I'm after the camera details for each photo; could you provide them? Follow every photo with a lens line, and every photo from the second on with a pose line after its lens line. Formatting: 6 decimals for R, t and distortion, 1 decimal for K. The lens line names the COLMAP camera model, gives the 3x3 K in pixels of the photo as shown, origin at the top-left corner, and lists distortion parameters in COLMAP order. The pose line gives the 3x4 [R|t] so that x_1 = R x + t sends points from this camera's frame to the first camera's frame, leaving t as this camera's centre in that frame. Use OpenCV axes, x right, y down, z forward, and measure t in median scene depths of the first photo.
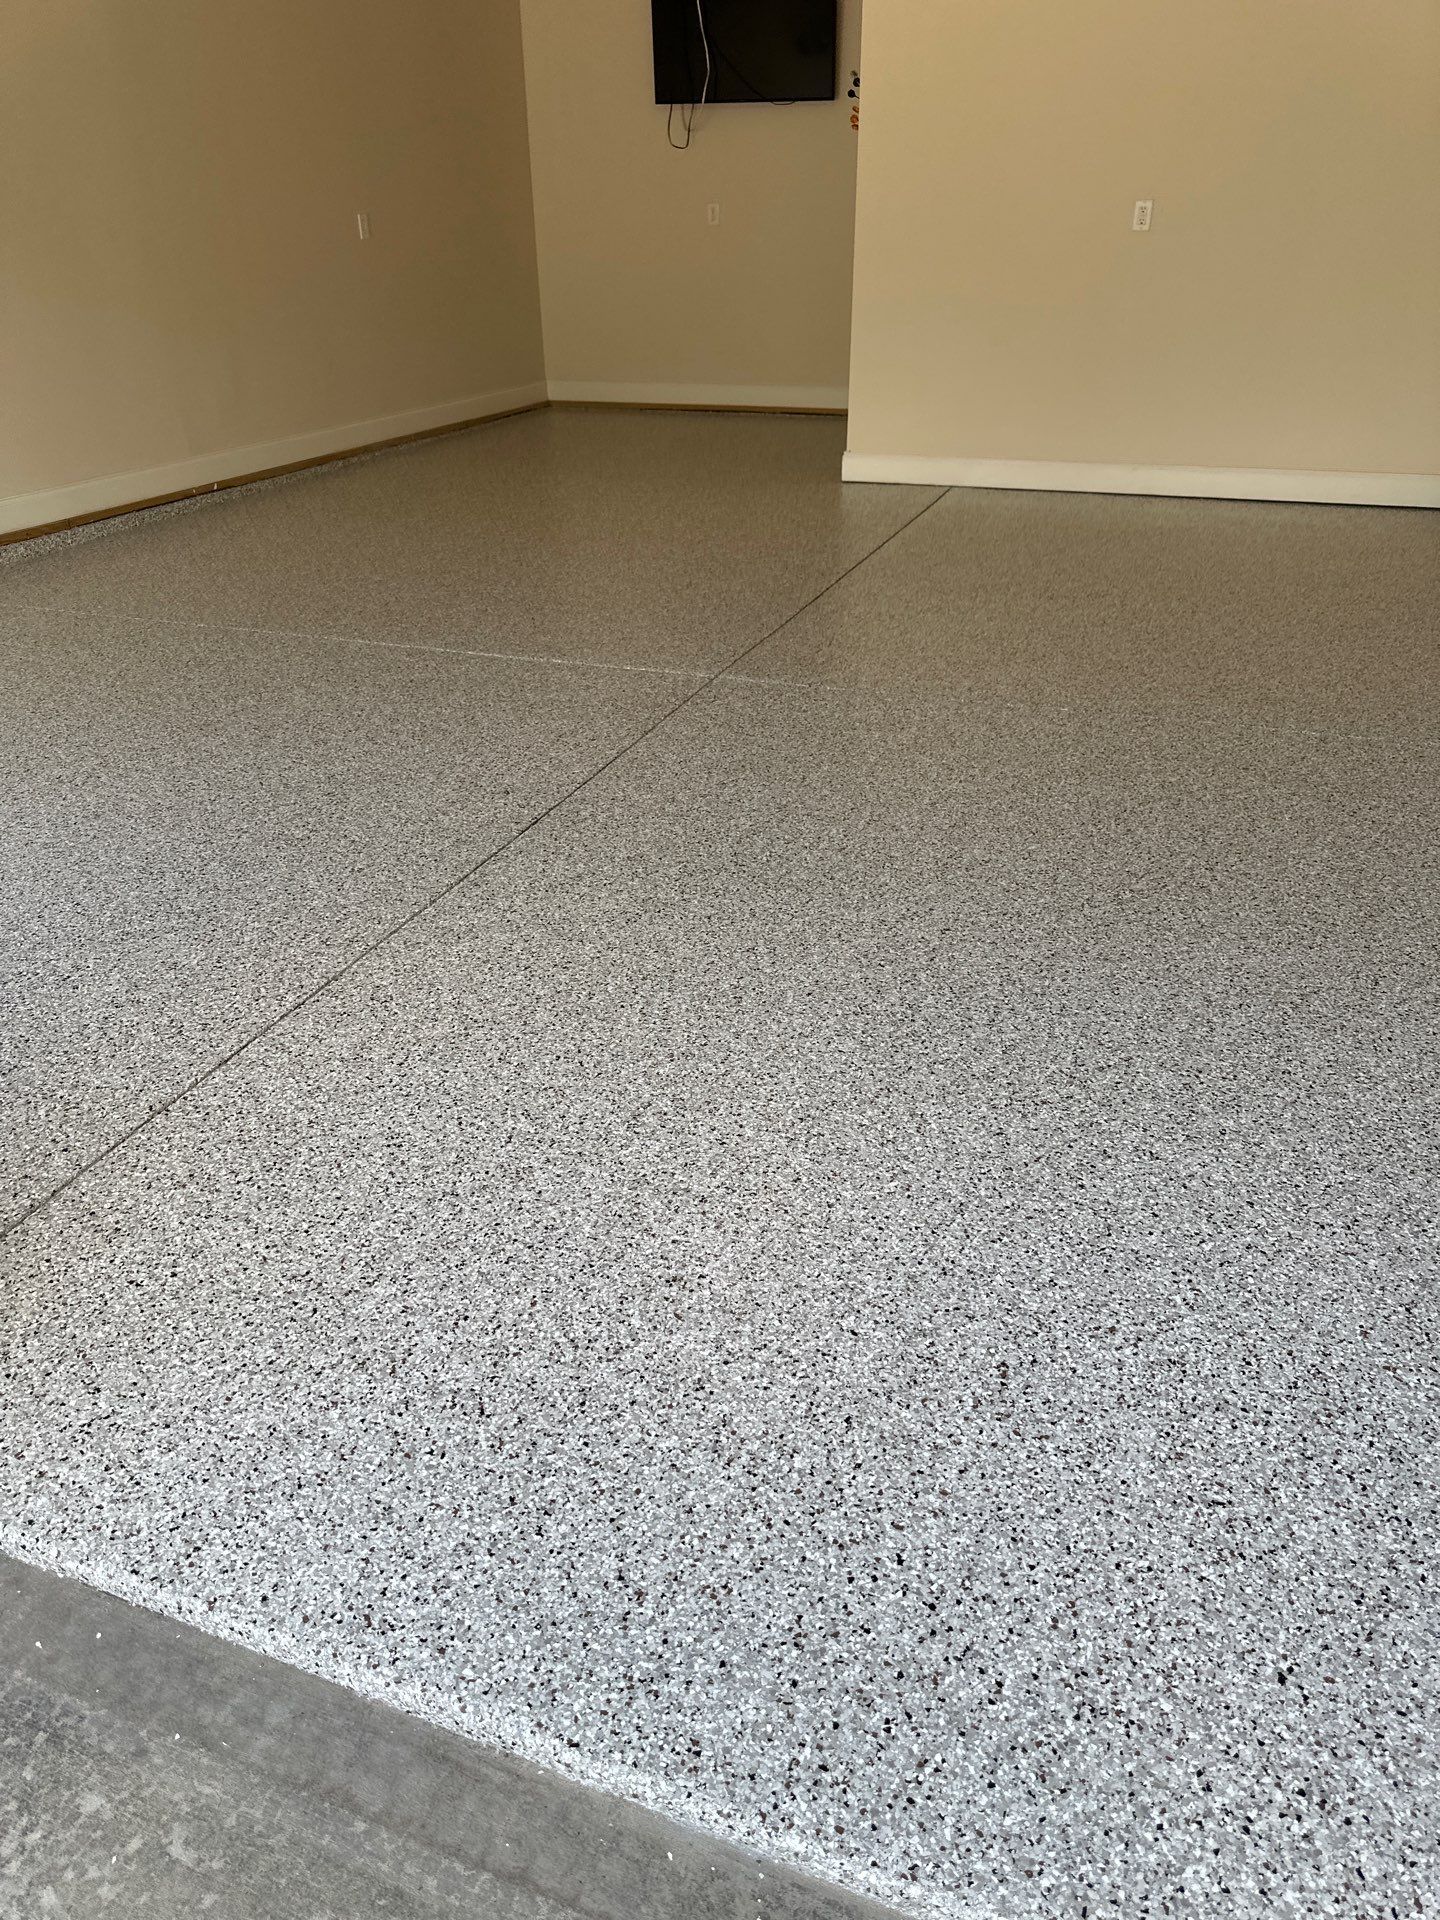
lens RADIAL K [[1423.4, 0, 675.9], [0, 1423.4, 954.6], [0, 0, 1]] dist [0.052990, -0.065899]
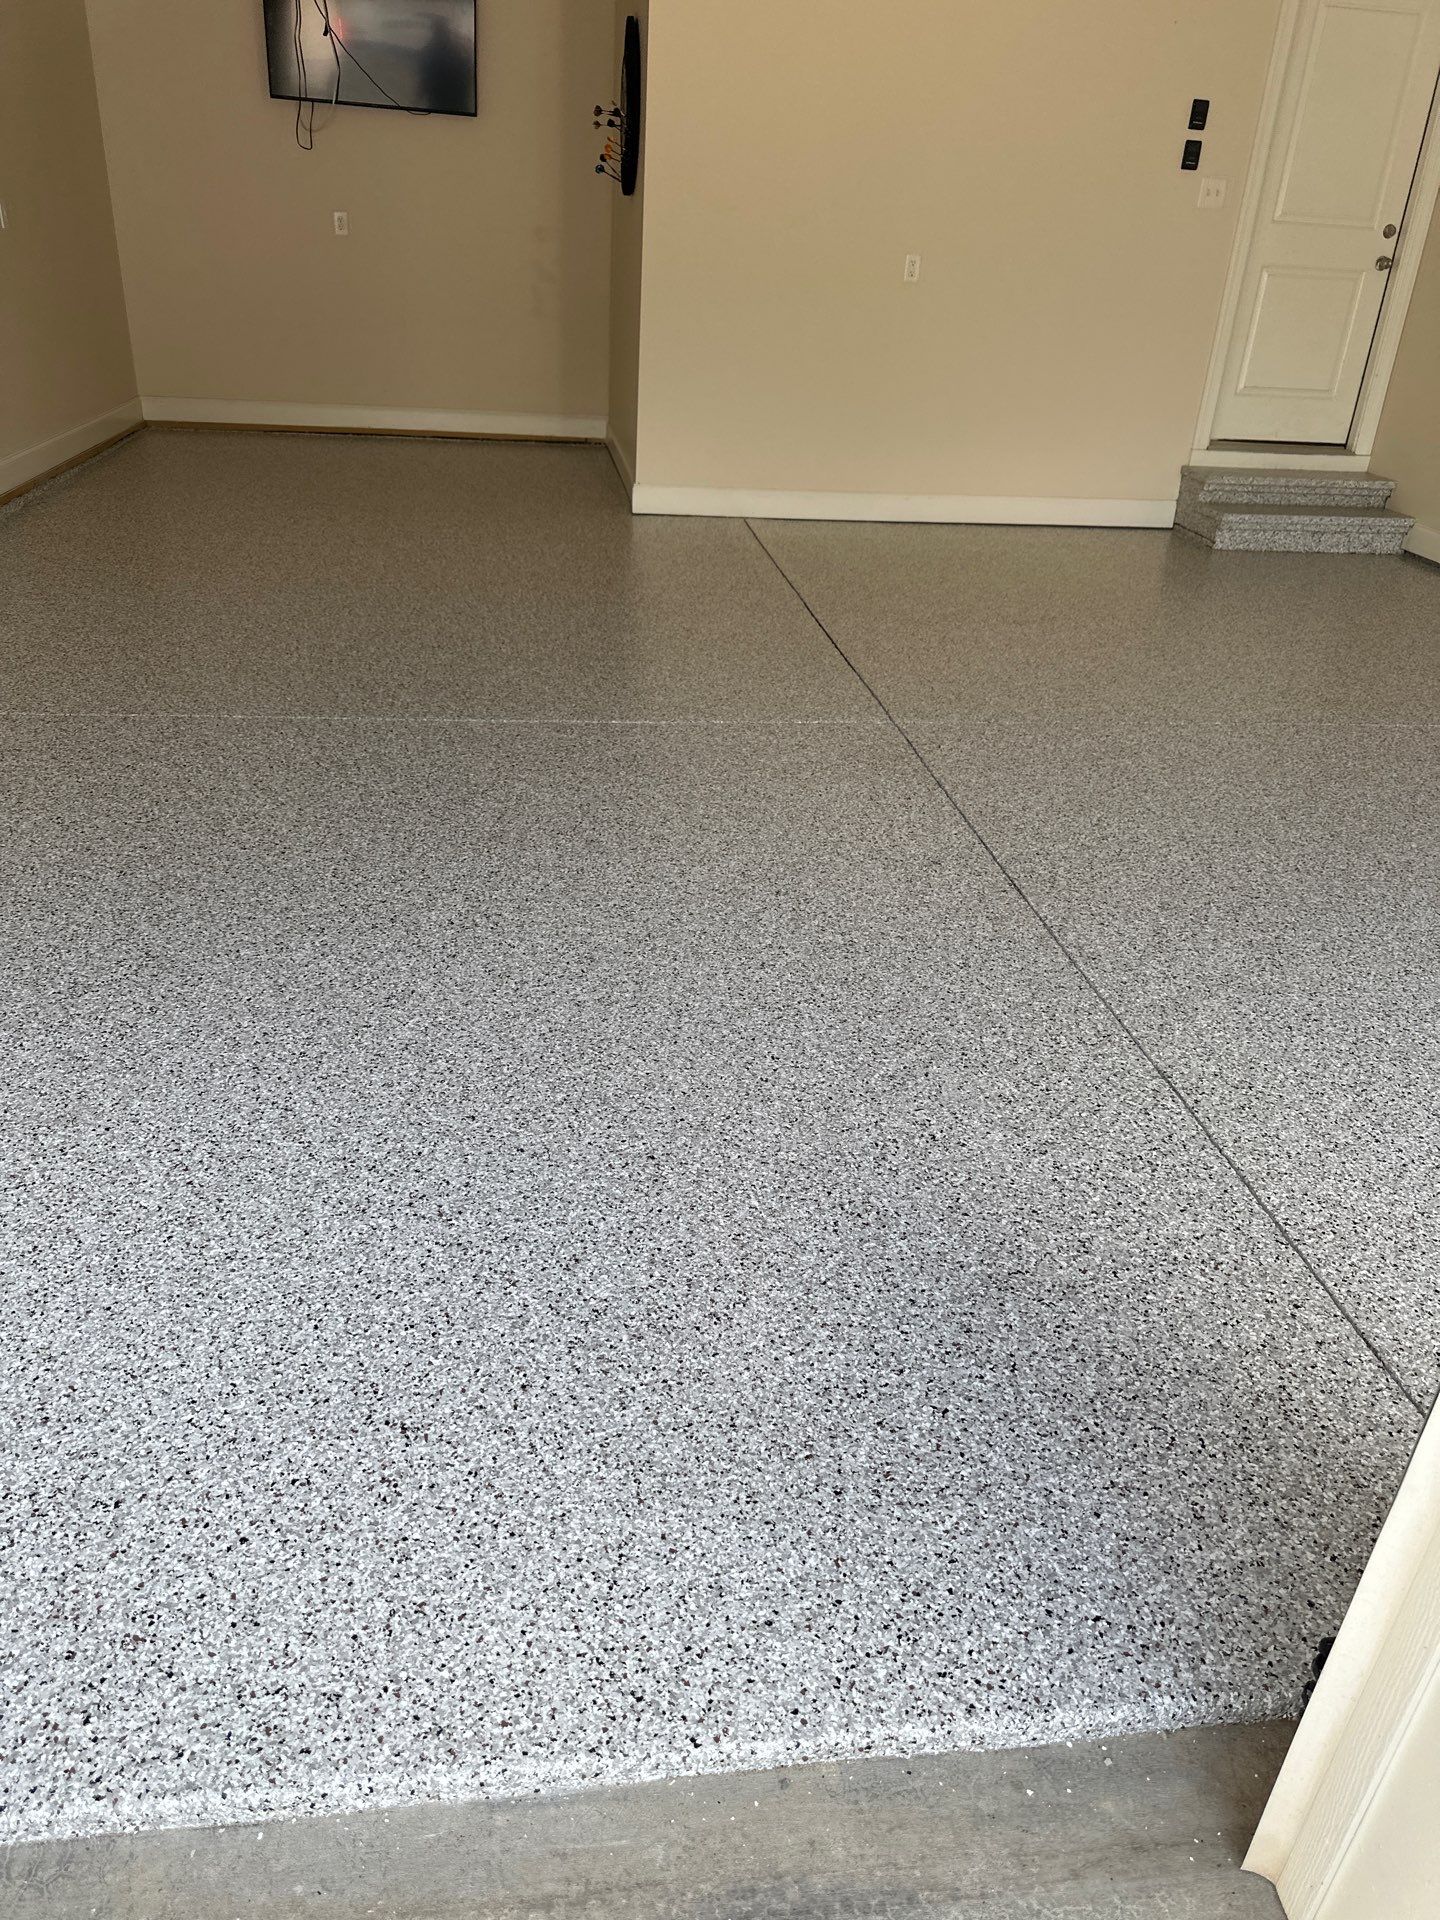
lens RADIAL K [[1423.4, 0, 678.3], [0, 1423.4, 976.5], [0, 0, 1]] dist [0.052990, -0.065899]
pose [[0.862598, -0.174240, 0.474936, -0.660698], [0.169766, 0.984075, 0.052693, -0.105970], [-0.476554, 0.035175, 0.878441, 0.213388]]
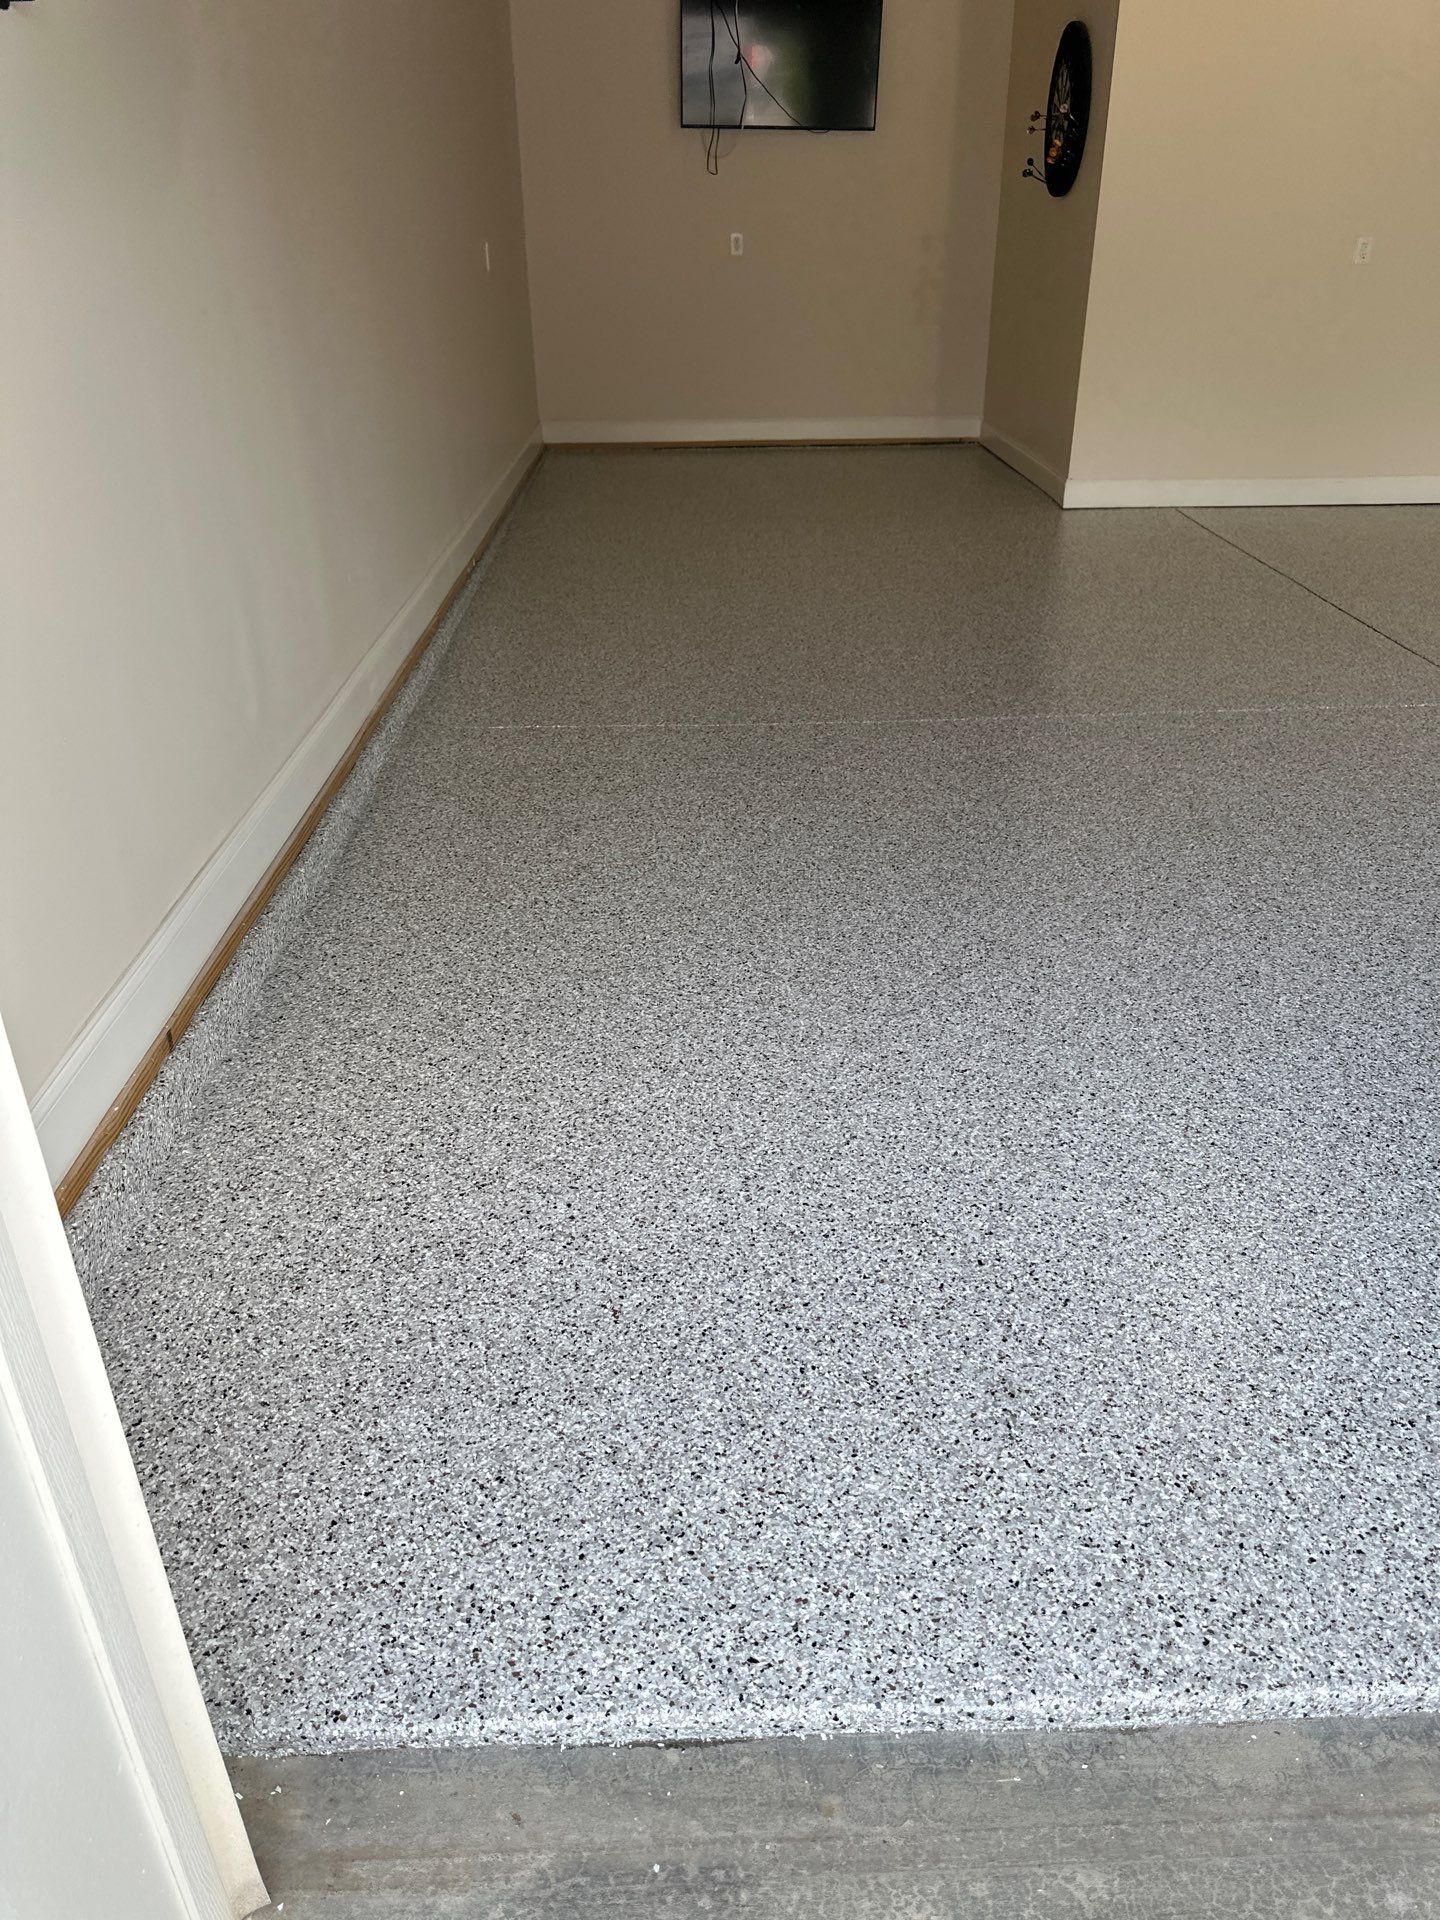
lens RADIAL K [[1423.4, 0, 678.2], [0, 1423.4, 977.9], [0, 0, 1]] dist [0.052990, -0.065899]
pose [[0.904812, -0.187166, 0.382471, -0.987297], [0.188799, 0.981440, 0.033636, -0.160686], [-0.381668, 0.041776, 0.923355, 0.324525]]
